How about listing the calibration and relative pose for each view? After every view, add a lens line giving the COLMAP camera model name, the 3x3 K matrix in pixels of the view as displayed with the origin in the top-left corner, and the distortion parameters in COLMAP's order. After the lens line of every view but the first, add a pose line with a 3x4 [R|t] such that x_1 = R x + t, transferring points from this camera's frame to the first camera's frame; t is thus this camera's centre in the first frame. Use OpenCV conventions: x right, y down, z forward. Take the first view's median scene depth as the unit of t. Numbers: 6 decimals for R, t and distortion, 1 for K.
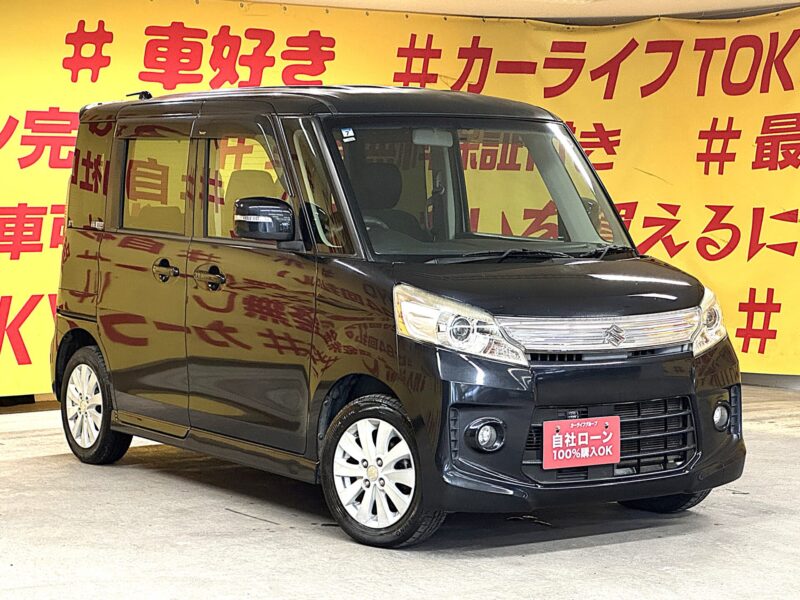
lens RADIAL K [[1720.5, 0, 376.8], [0, 1720.5, 290.8], [0, 0, 1]] dist [0.161208, 0.000000]
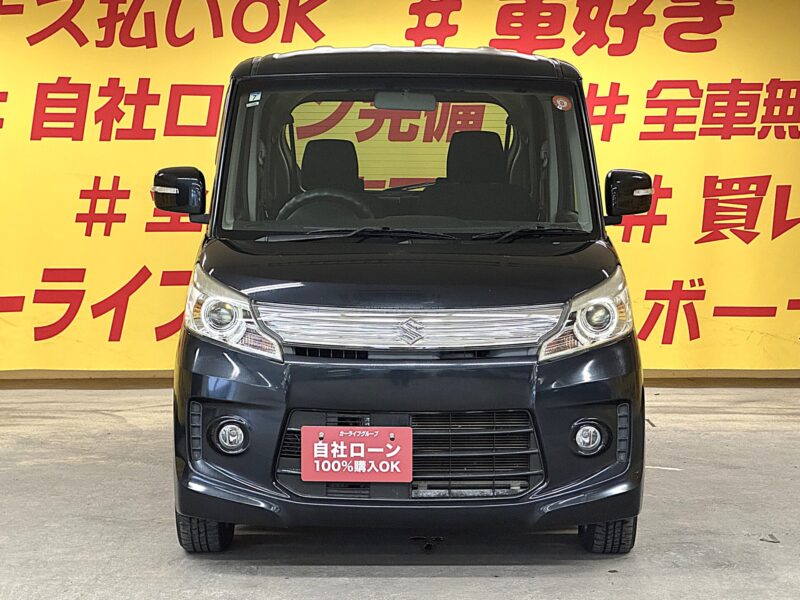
lens RADIAL K [[1720.5, 0, 393.0], [0, 1720.5, 298.5], [0, 0, 1]] dist [0.161208, 0.000000]
pose [[0.855741, 0.039198, -0.515917, 0.548010], [-0.029887, 0.999206, 0.026344, -0.011926], [0.516540, -0.007125, 0.856233, 0.265626]]
